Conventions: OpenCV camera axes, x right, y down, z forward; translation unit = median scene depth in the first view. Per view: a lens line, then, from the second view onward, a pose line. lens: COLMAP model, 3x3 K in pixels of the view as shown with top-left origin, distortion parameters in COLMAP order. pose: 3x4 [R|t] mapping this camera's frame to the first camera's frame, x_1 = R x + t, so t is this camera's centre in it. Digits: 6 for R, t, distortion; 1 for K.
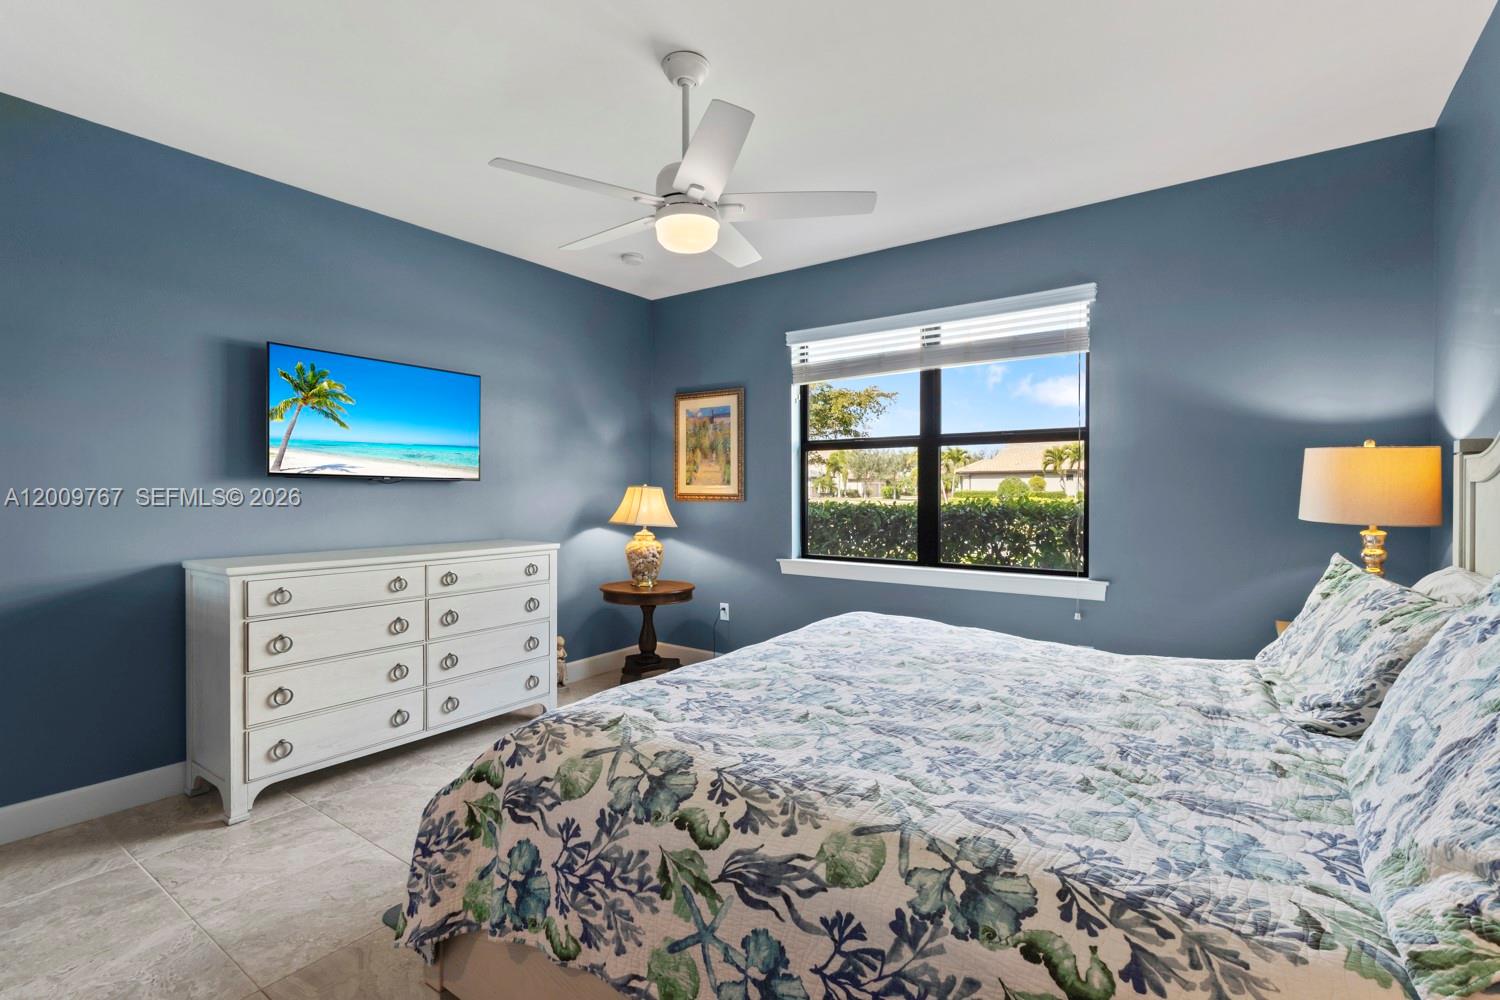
lens RADIAL K [[693.7, 0, 756.2], [0, 693.7, 496.6], [0, 0, 1]] dist [-0.002339, 0.003139]
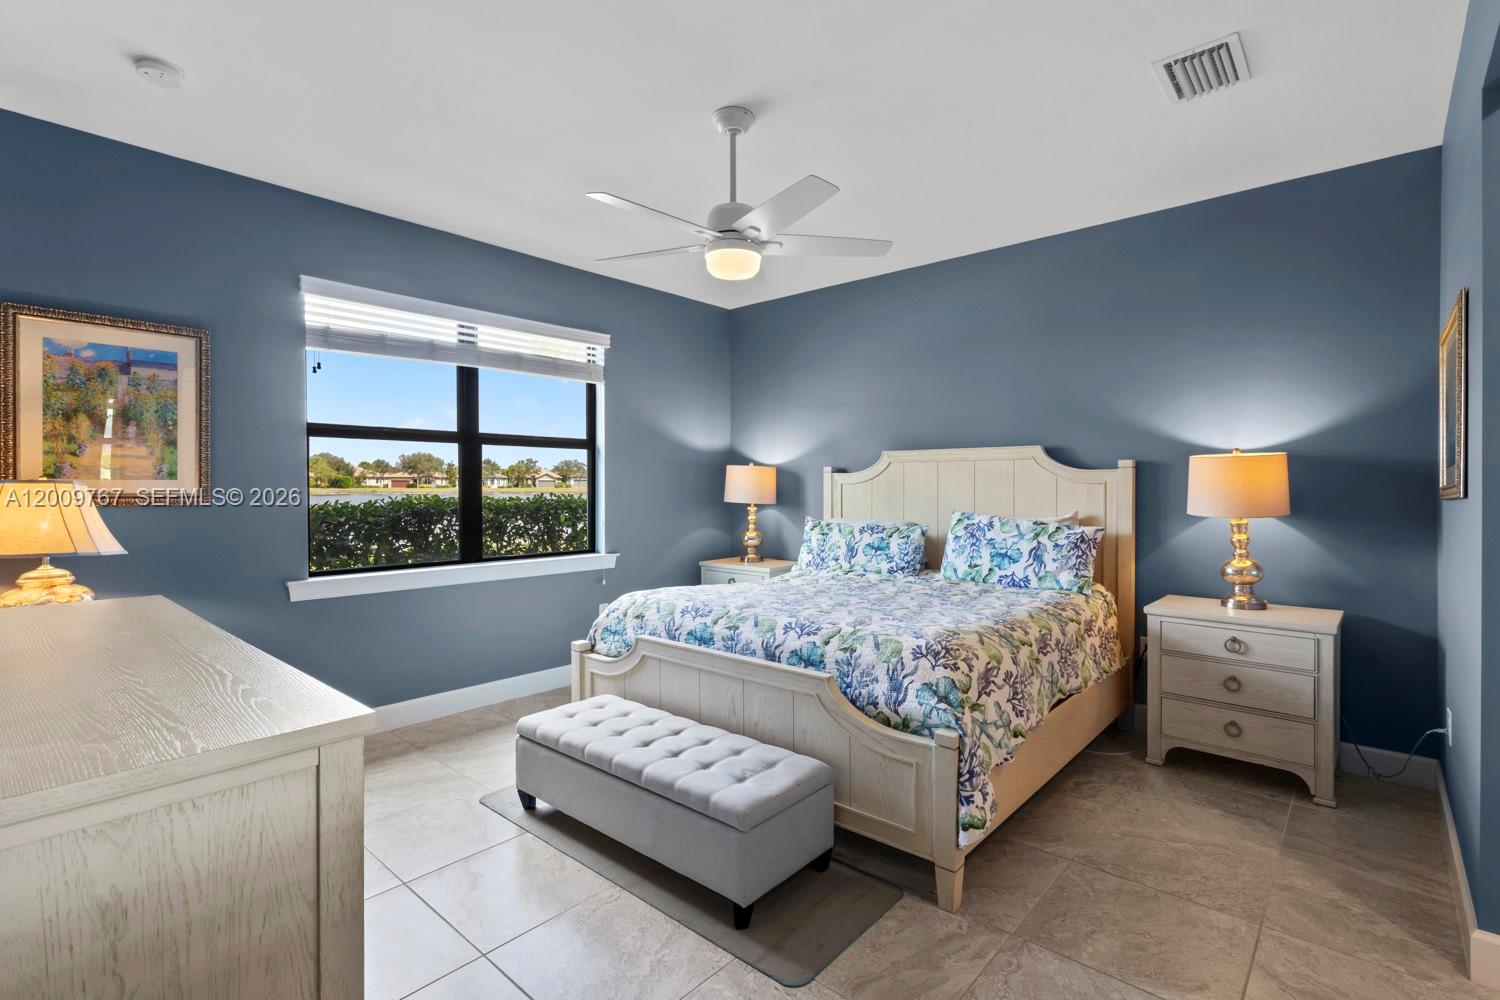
lens RADIAL K [[693.7, 0, 750.7], [0, 693.7, 492.0], [0, 0, 1]] dist [-0.002339, 0.003139]
pose [[0.105912, -0.008084, 0.994343, -0.693019], [0.009029, 0.999934, 0.007167, -0.006088], [-0.994335, 0.008218, 0.105978, 0.479228]]
